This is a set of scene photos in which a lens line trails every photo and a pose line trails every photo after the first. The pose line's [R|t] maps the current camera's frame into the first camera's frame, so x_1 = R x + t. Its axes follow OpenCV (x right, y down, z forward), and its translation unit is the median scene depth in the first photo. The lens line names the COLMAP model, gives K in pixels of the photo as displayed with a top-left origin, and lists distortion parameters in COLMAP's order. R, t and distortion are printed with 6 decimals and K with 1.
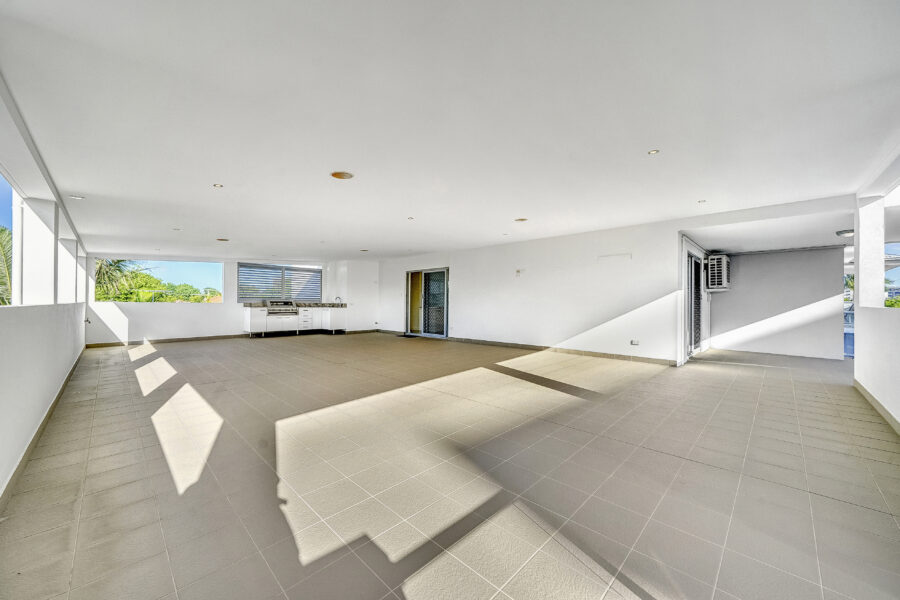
lens RADIAL K [[336.2, 0, 451.5], [0, 336.2, 301.6], [0, 0, 1]] dist [-0.000256, -0.000060]
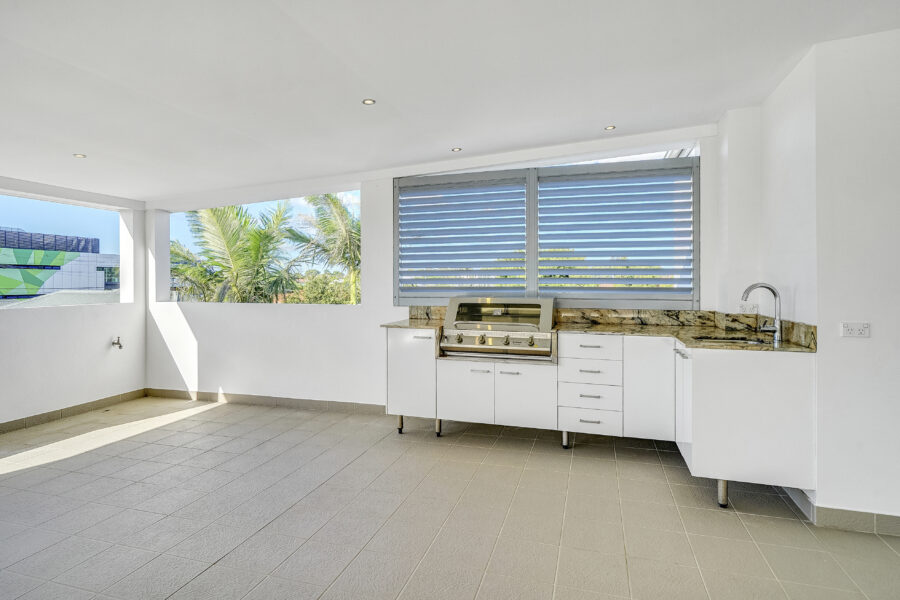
lens RADIAL K [[463.9, 0, 444.9], [0, 463.9, 281.9], [0, 0, 1]] dist [0.005981, -0.002632]
pose [[0.447607, -0.005690, -0.894212, -0.208394], [0.011324, 0.999936, -0.000694, -0.017284], [0.894159, -0.009815, 0.447643, 0.794844]]
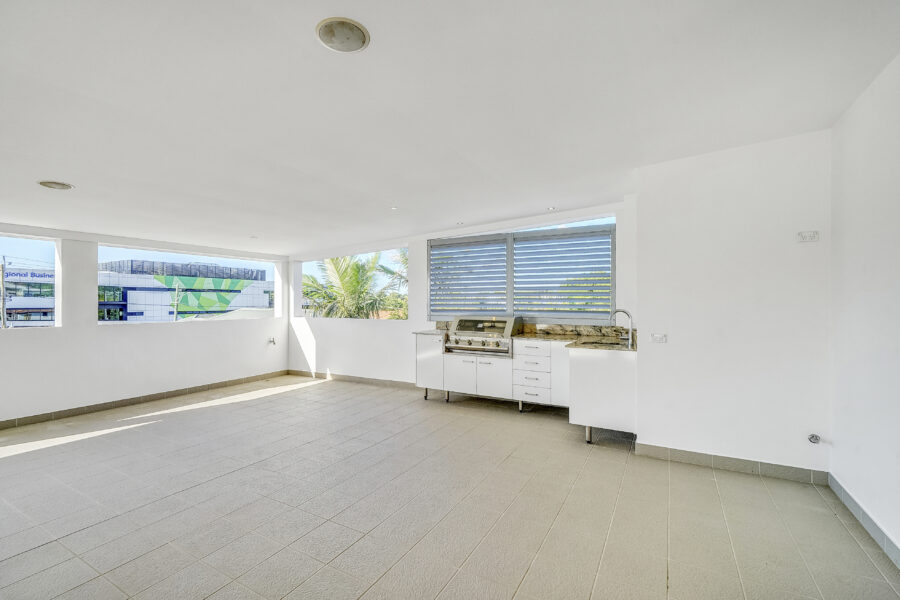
lens RADIAL K [[391.7, 0, 443.5], [0, 391.7, 297.7], [0, 0, 1]] dist [0.004431, -0.000029]
pose [[0.248621, -0.013870, -0.968502, -0.058741], [0.011079, 0.999873, -0.011475, -0.022851], [0.968537, -0.007877, 0.248743, 0.824324]]
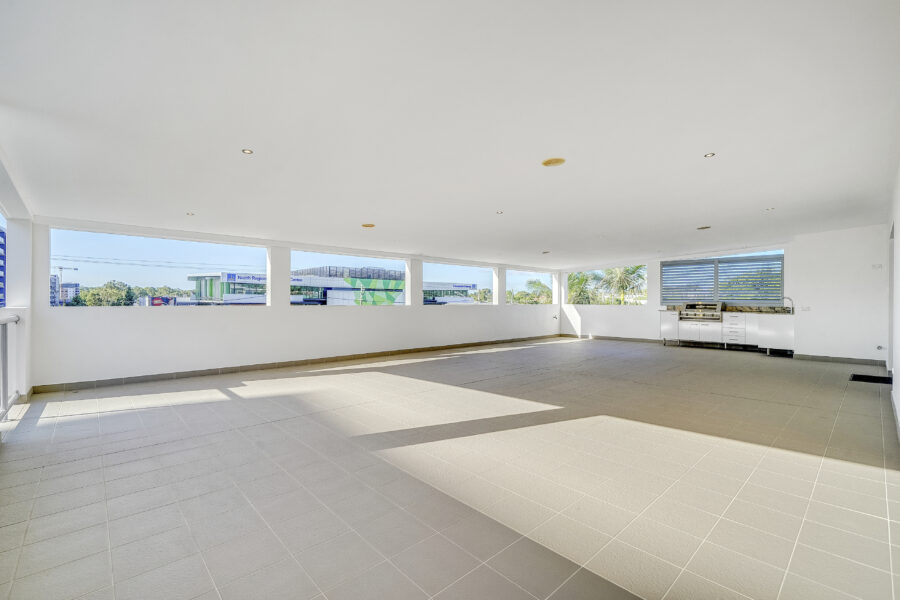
lens RADIAL K [[391.7, 0, 445.6], [0, 391.7, 299.9], [0, 0, 1]] dist [0.004431, -0.000029]
pose [[-0.043984, -0.006220, -0.999013, 0.447439], [0.002452, 0.999977, -0.006334, -0.006031], [0.999029, -0.002728, -0.043968, 0.425501]]
